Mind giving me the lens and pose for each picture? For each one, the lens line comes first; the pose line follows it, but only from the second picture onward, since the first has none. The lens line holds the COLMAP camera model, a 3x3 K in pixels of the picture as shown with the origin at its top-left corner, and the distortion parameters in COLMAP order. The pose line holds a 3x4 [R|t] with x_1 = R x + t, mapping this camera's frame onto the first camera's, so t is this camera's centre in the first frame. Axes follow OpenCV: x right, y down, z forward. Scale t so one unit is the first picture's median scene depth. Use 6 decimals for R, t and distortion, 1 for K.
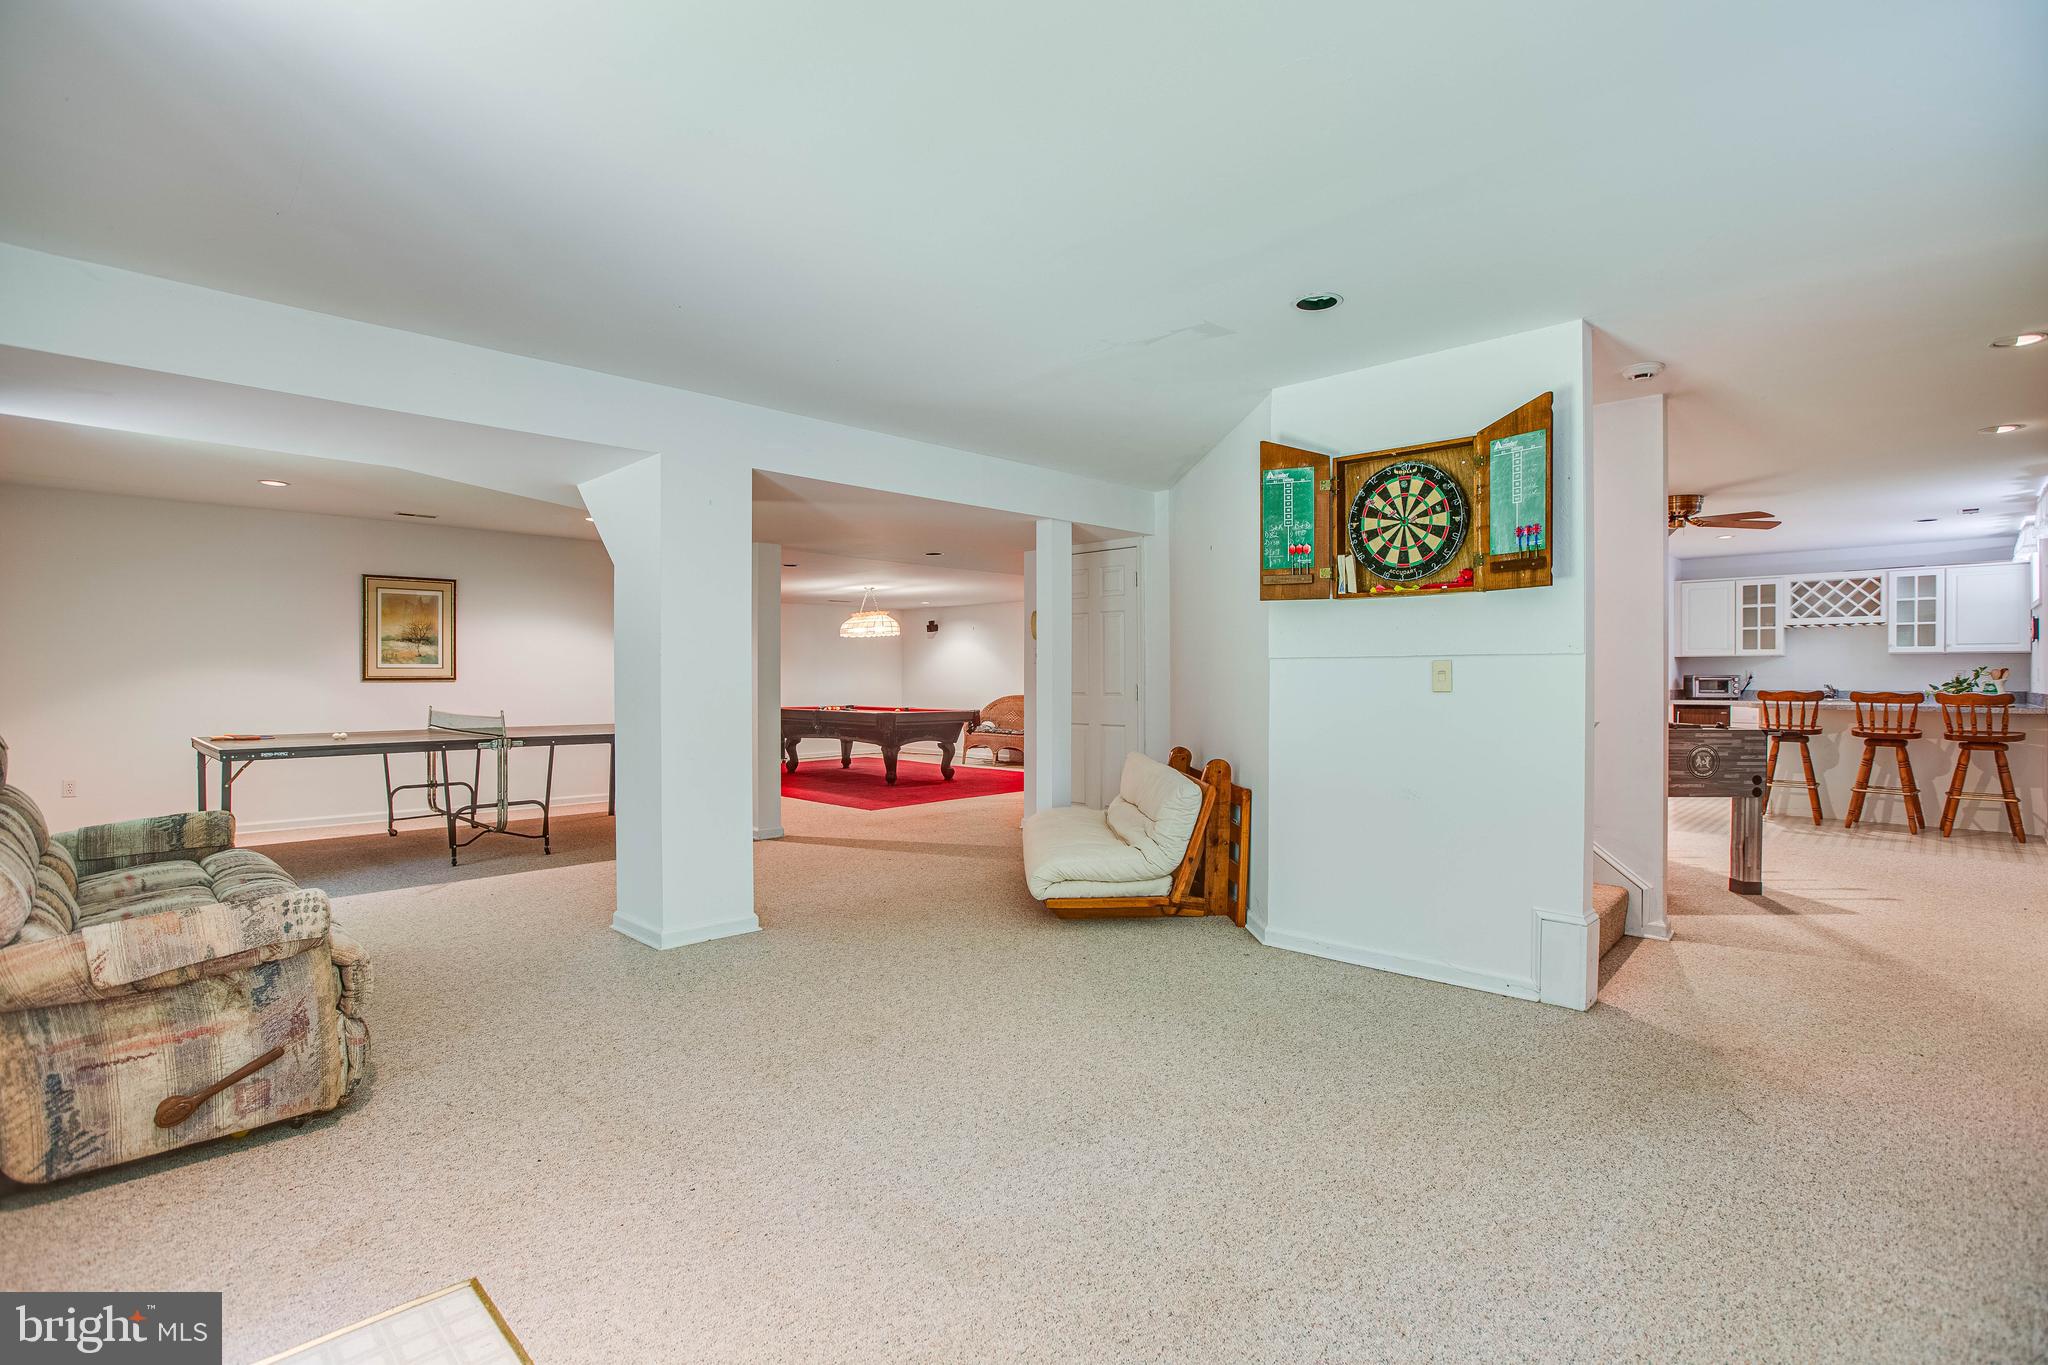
lens RADIAL K [[948.1, 0, 1020.4], [0, 948.1, 678.2], [0, 0, 1]] dist [-0.015822, 0.001233]
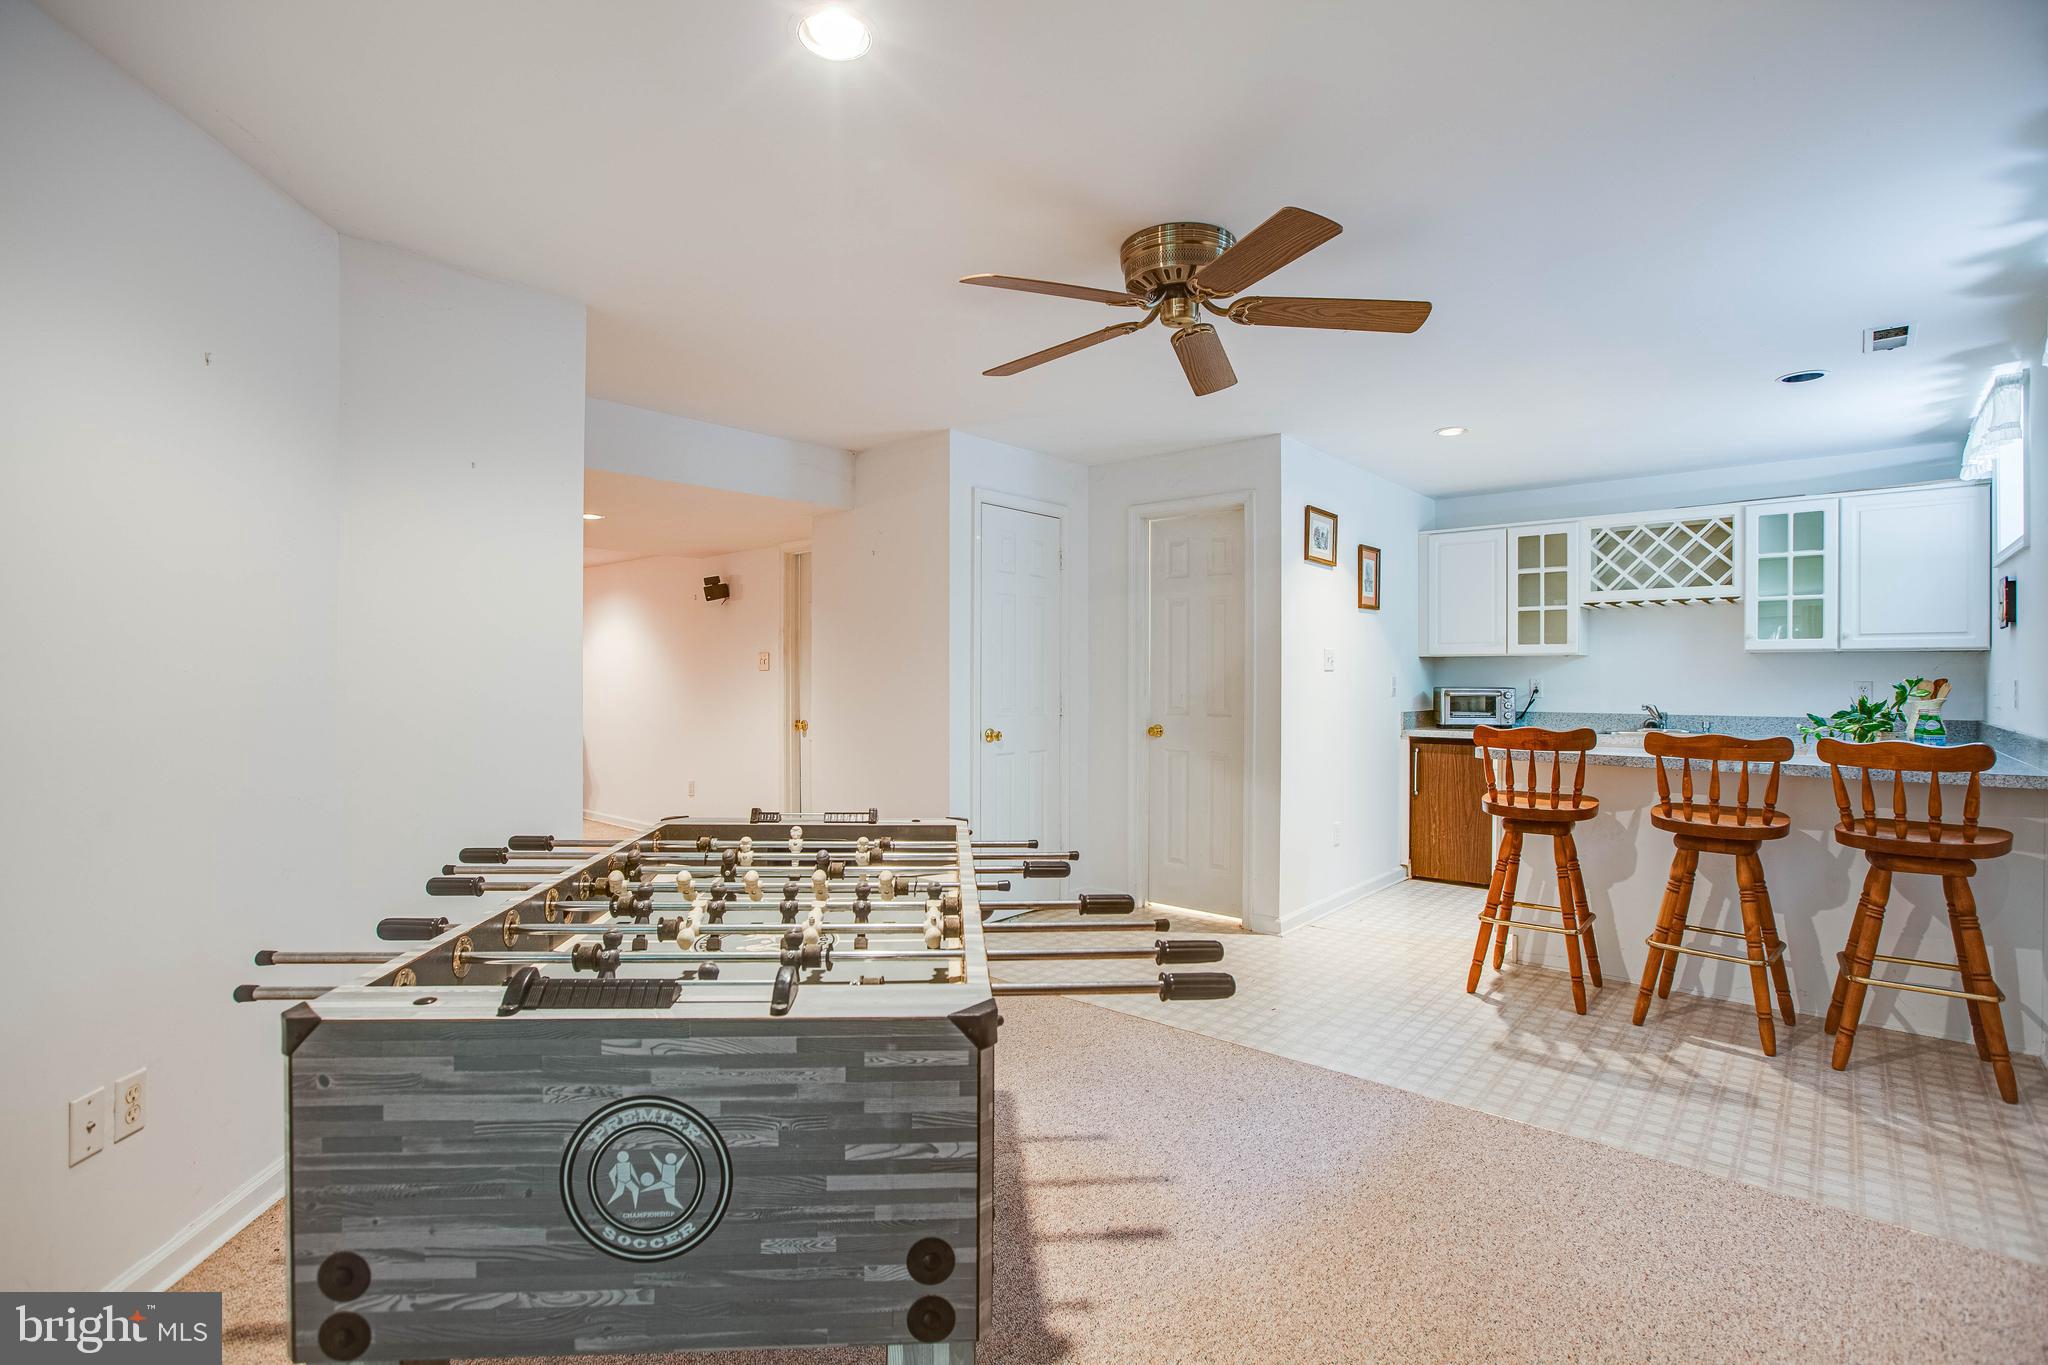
lens RADIAL K [[948.1, 0, 1037.2], [0, 948.1, 676.1], [0, 0, 1]] dist [-0.015822, 0.001233]
pose [[0.997522, 0.002558, 0.070314, 0.504022], [-0.002441, 0.999995, -0.001752, -0.010251], [-0.070318, 0.001576, 0.997523, 0.507022]]
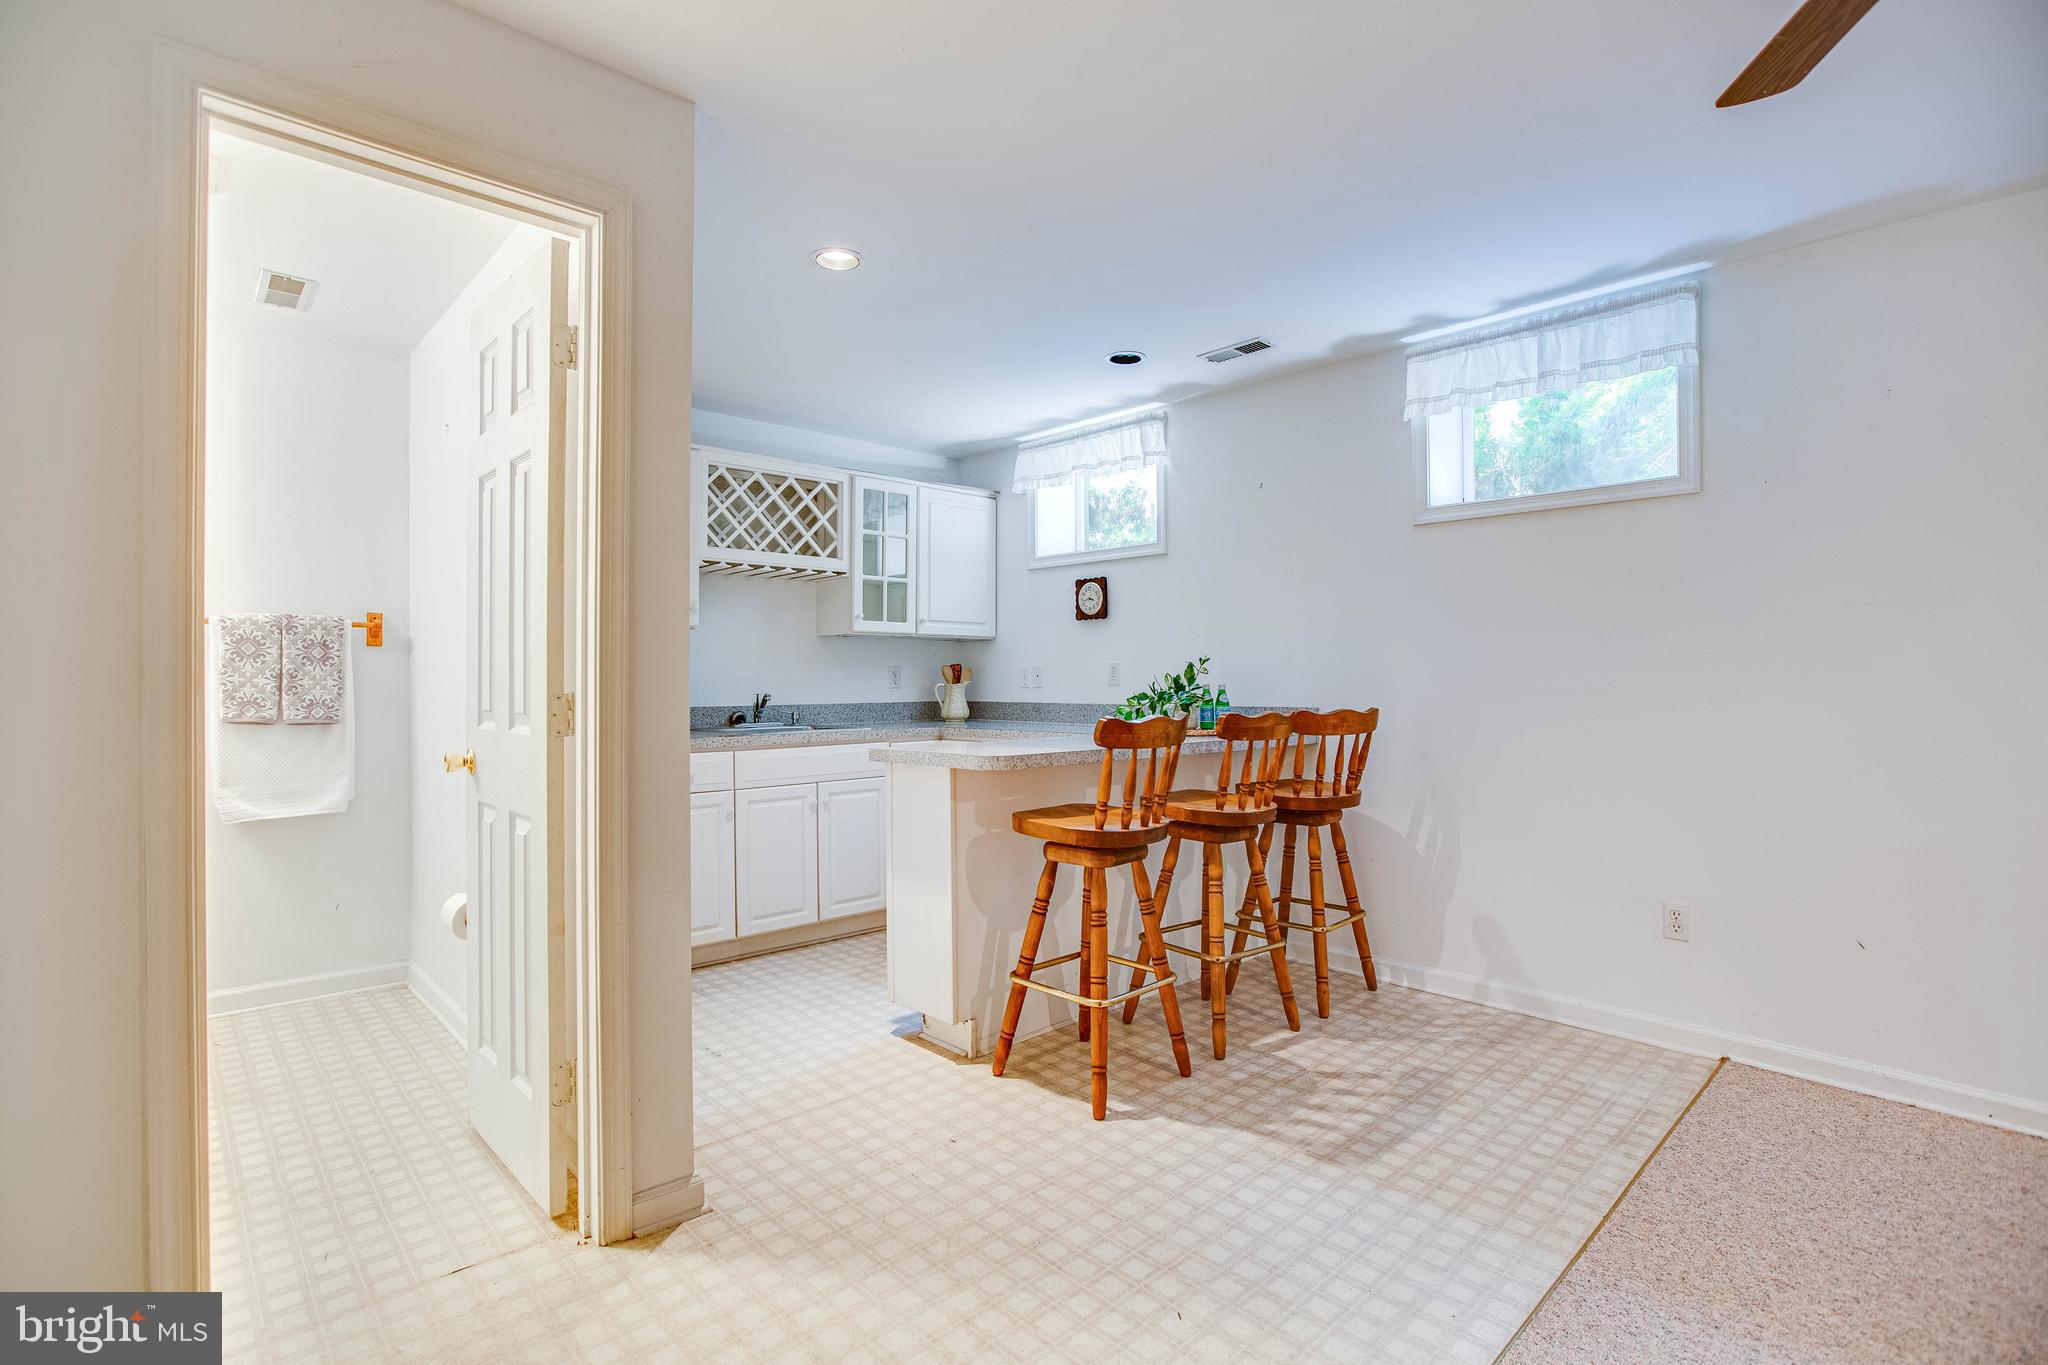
lens RADIAL K [[948.1, 0, 1029.2], [0, 948.1, 679.3], [0, 0, 1]] dist [-0.015822, 0.001233]
pose [[-0.011080, -0.005603, 0.999923, 0.439820], [0.004538, 0.999974, 0.005654, -0.003573], [-0.999928, 0.004600, -0.011054, 0.993752]]
